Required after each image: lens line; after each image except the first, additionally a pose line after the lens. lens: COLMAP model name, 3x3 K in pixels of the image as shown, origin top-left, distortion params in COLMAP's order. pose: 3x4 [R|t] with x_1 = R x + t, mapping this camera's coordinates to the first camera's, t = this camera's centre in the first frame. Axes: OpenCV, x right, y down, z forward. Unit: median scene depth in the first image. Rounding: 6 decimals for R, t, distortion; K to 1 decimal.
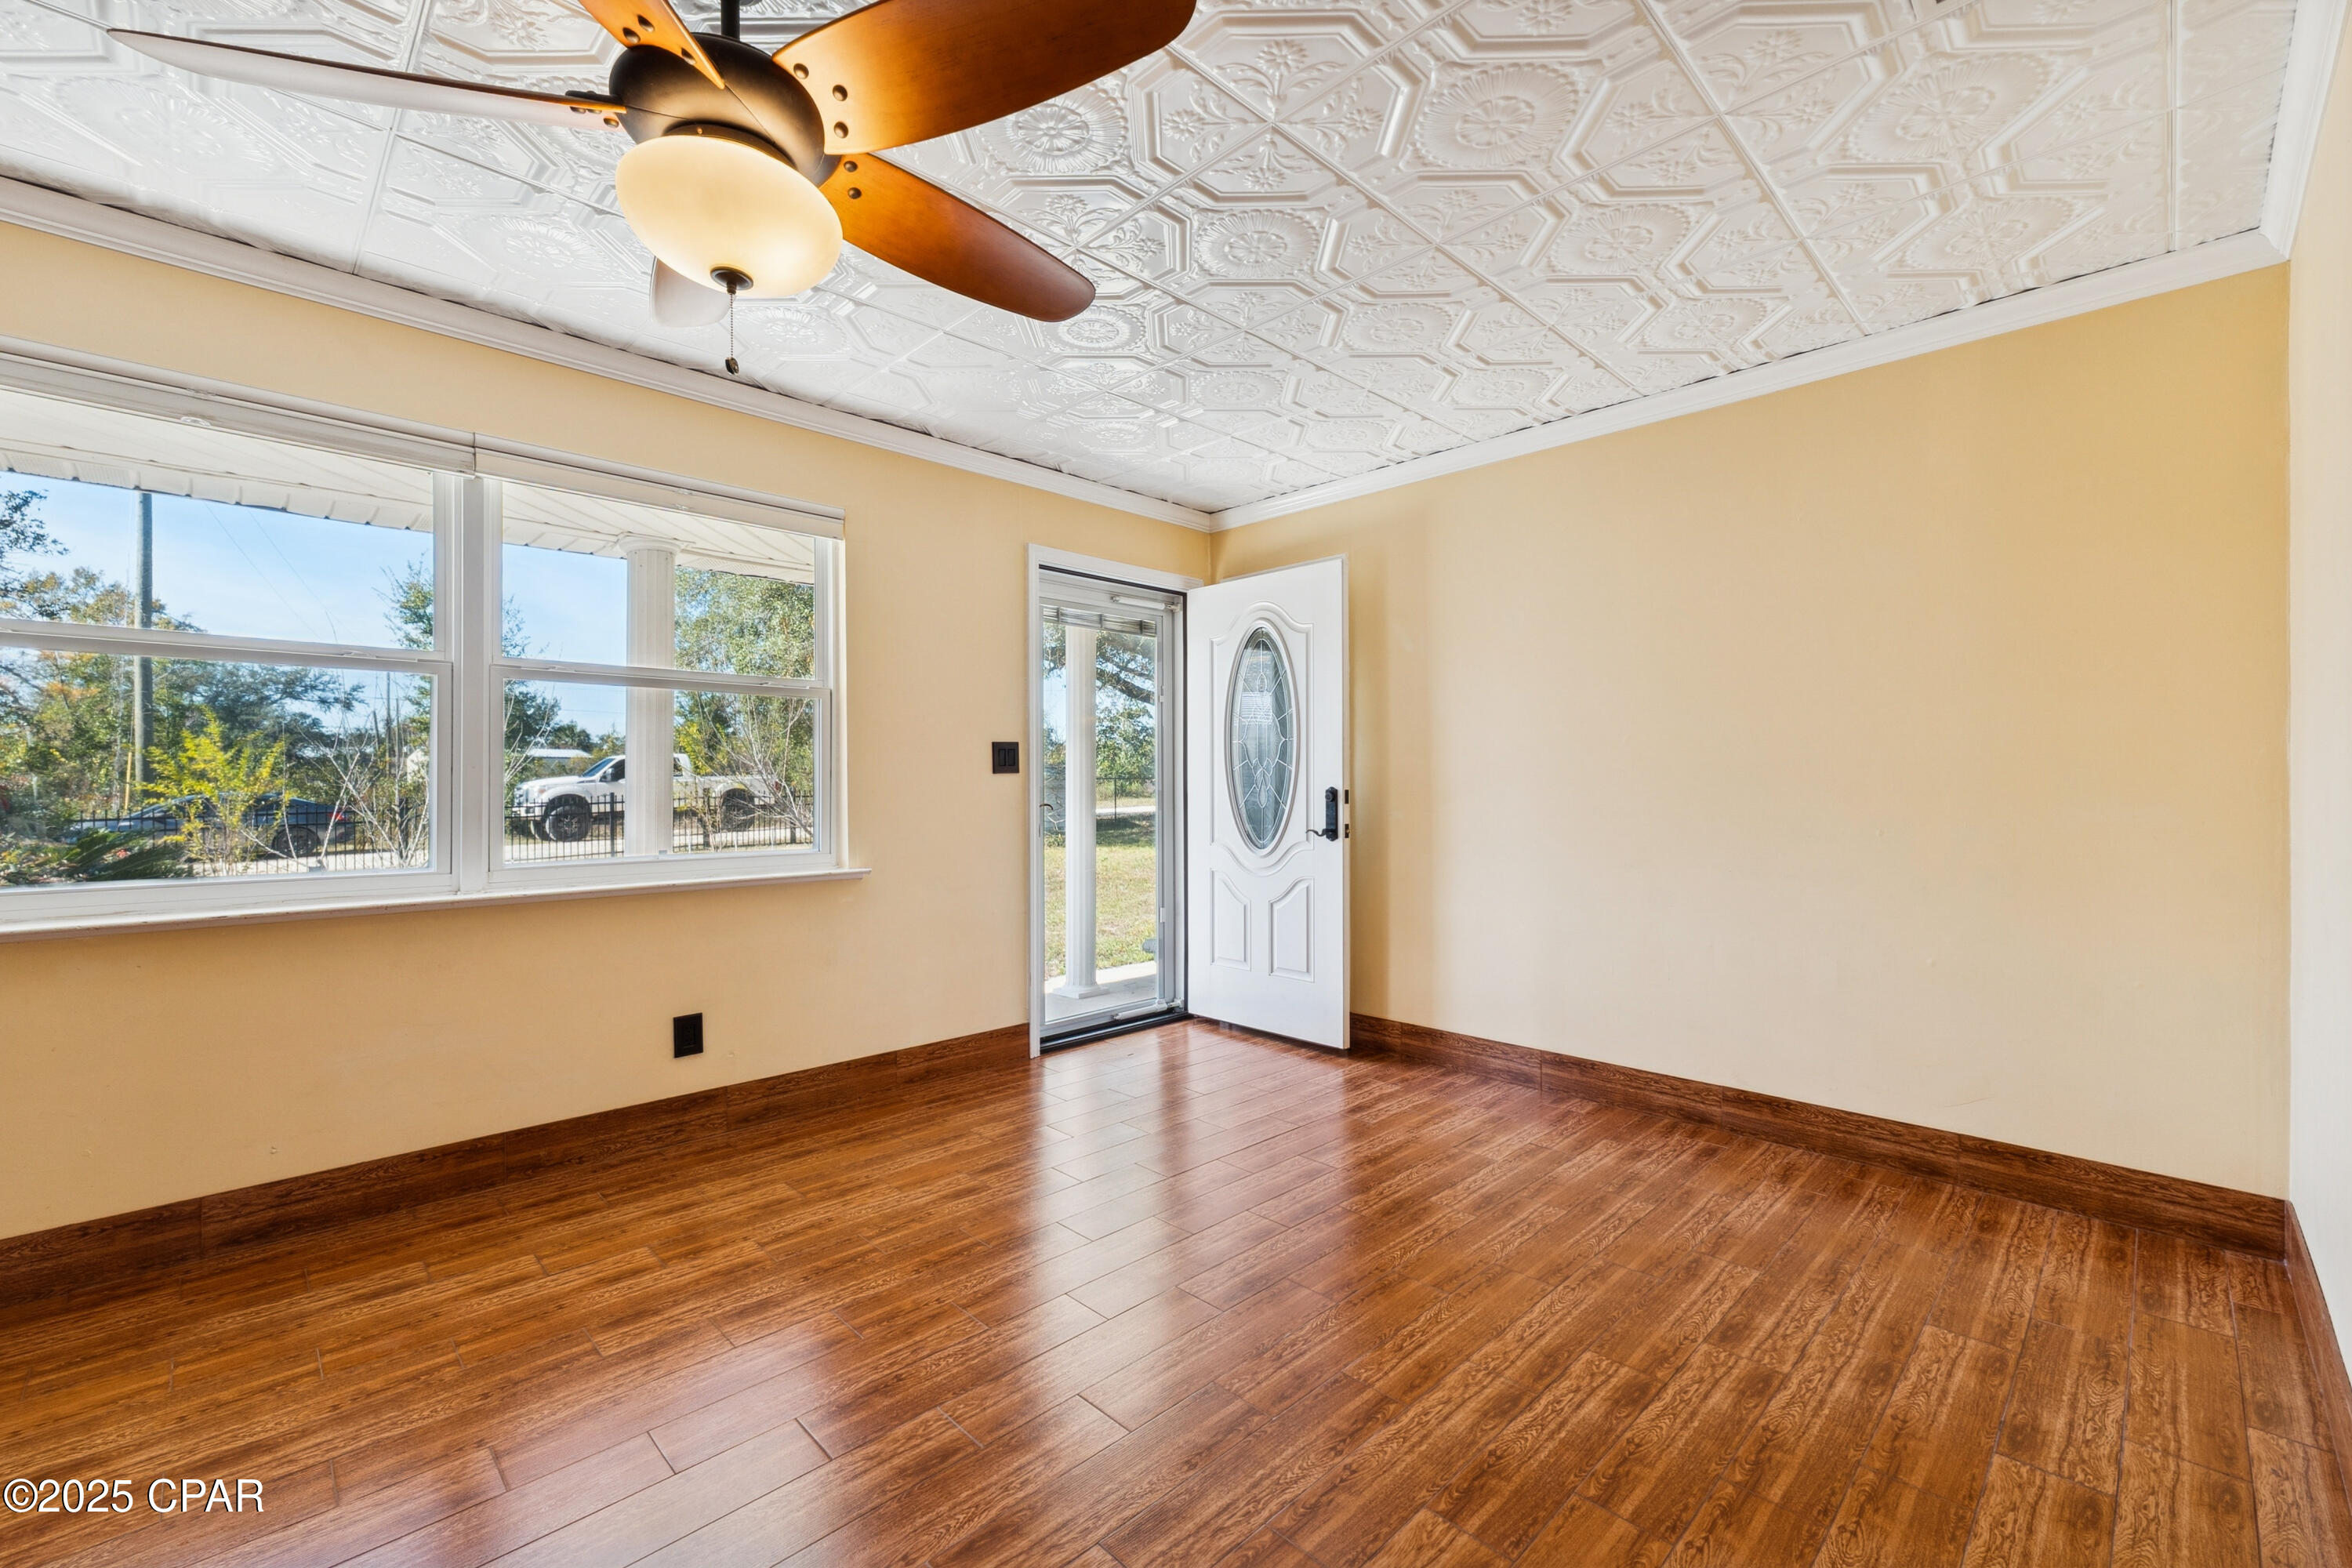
lens RADIAL K [[970.9, 0, 1181.0], [0, 970.9, 776.8], [0, 0, 1]] dist [0.001370, 0.000396]
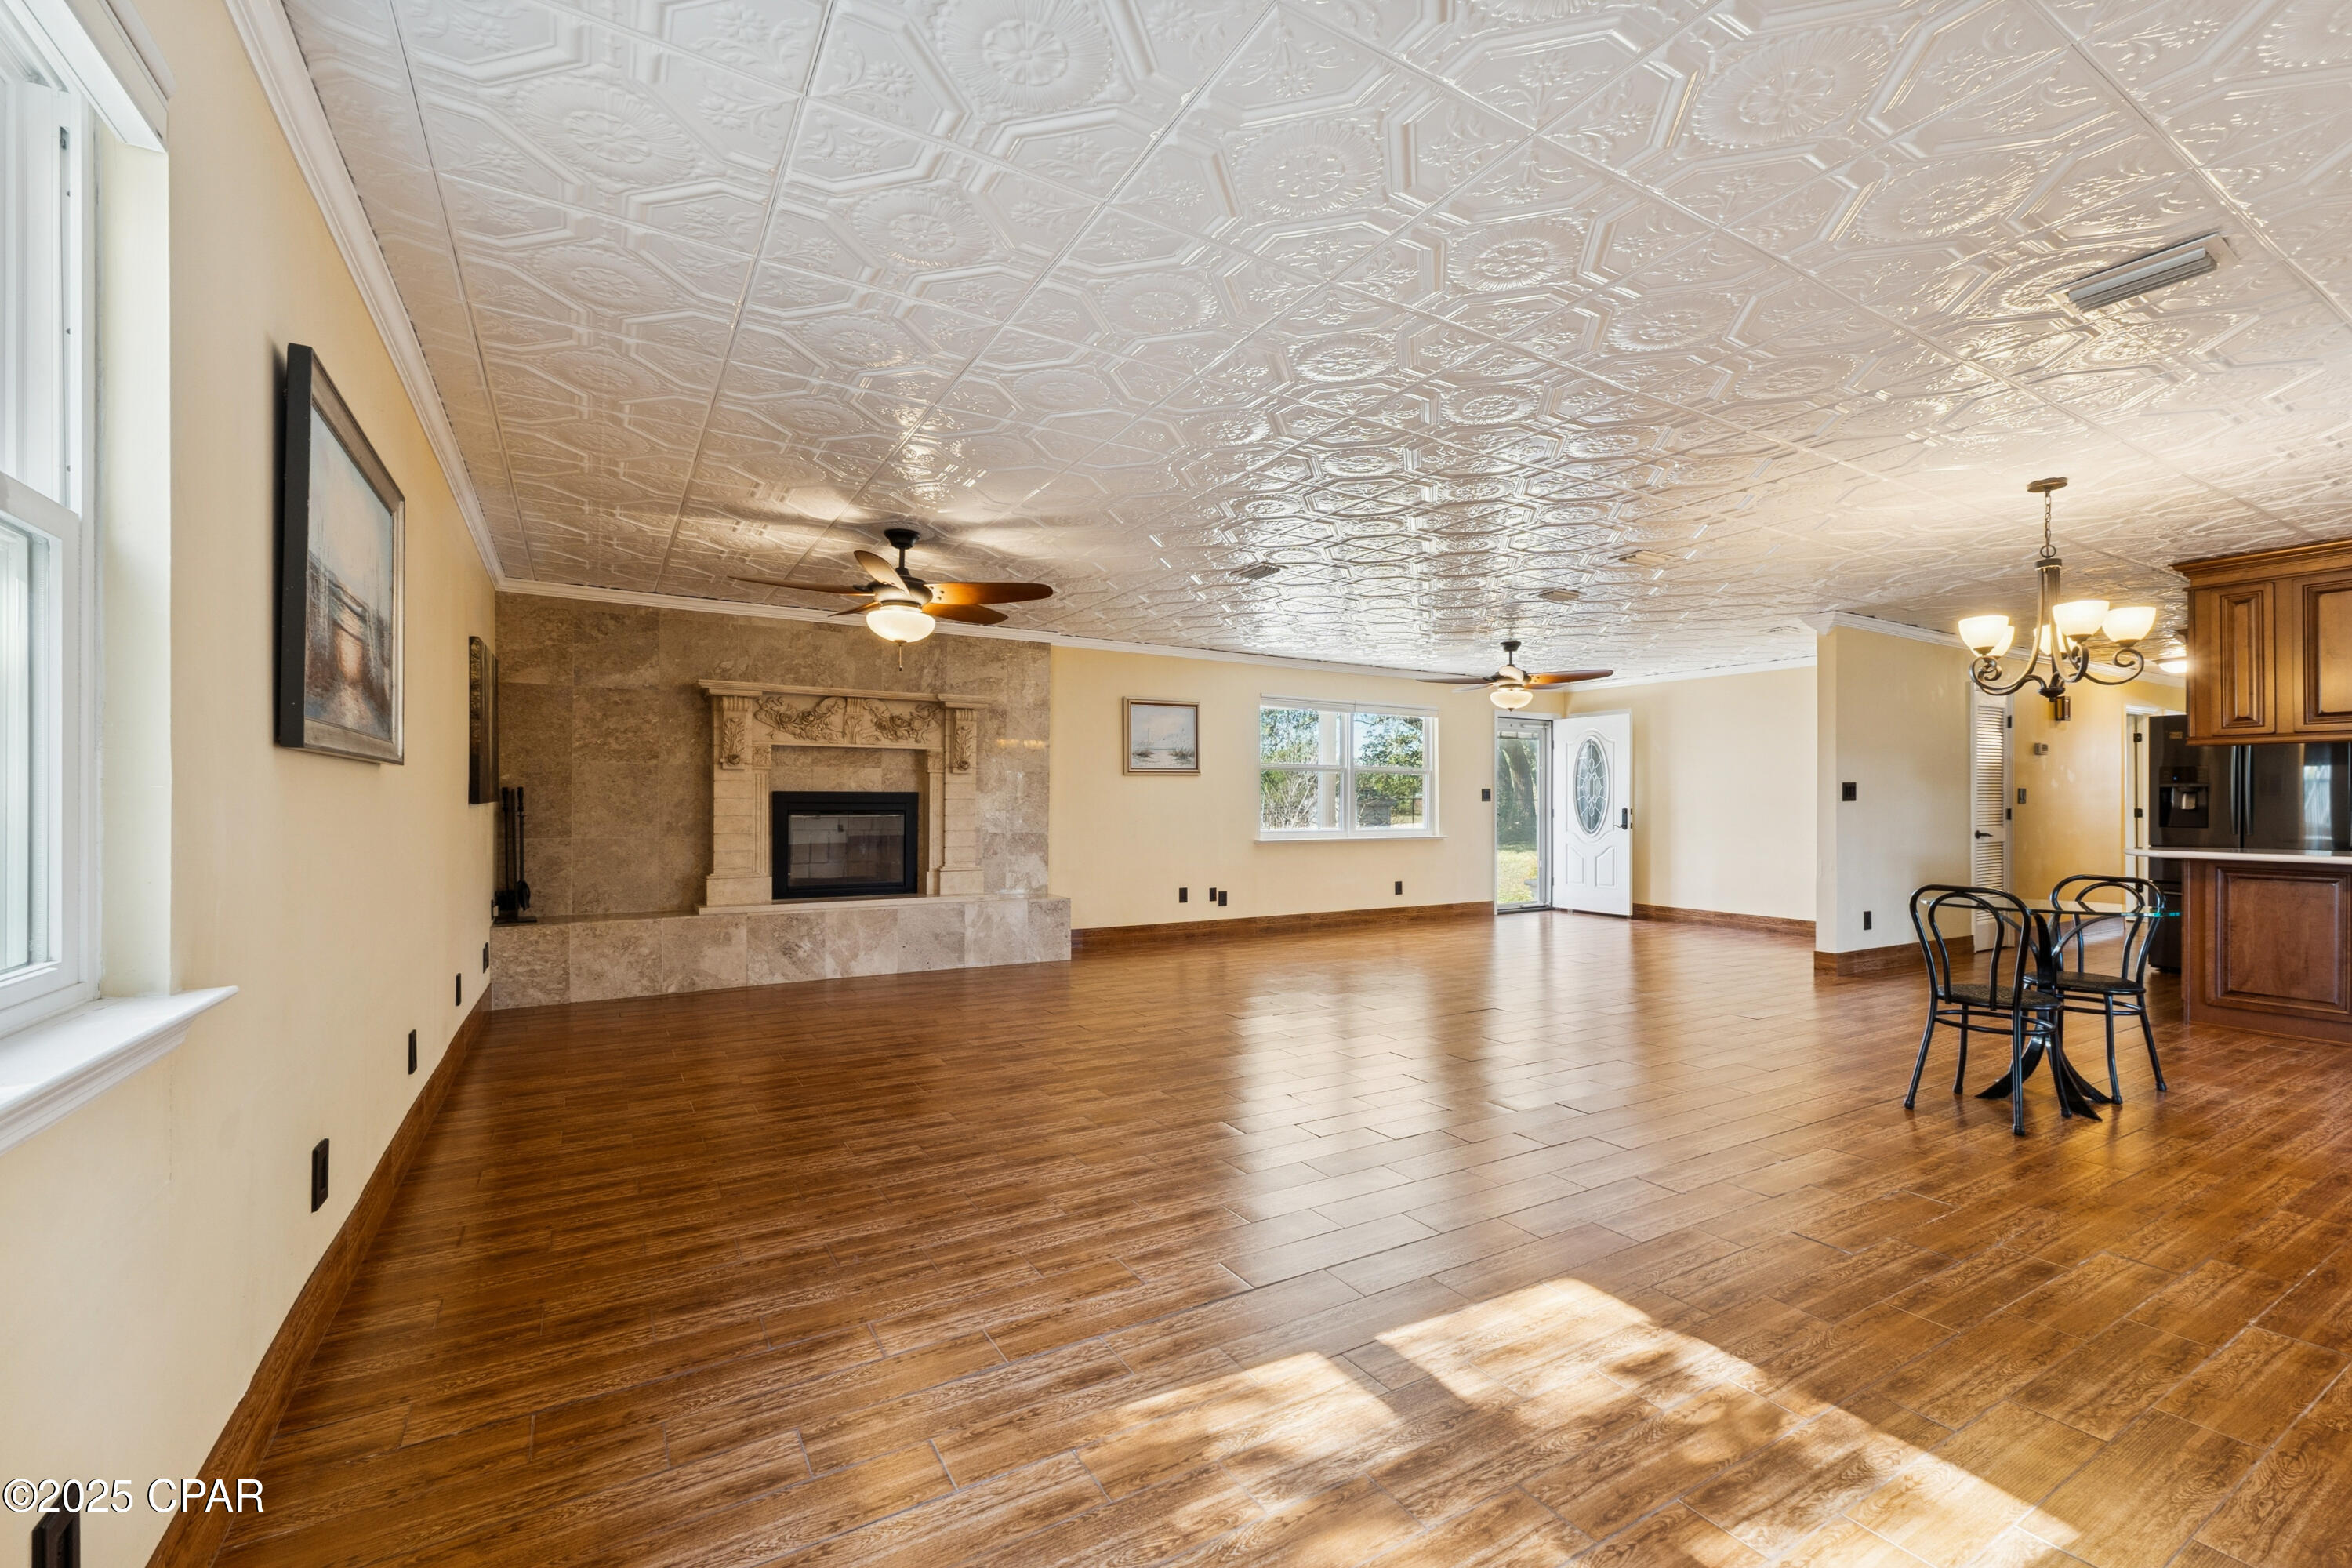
lens RADIAL K [[986.2, 0, 1175.5], [0, 986.2, 793.8], [0, 0, 1]] dist [-0.001529, 0.000333]
pose [[0.972647, 0.004850, -0.232239, -0.340446], [-0.004399, 0.999987, 0.002458, -0.023006], [0.232248, -0.001369, 0.972656, -1.544266]]
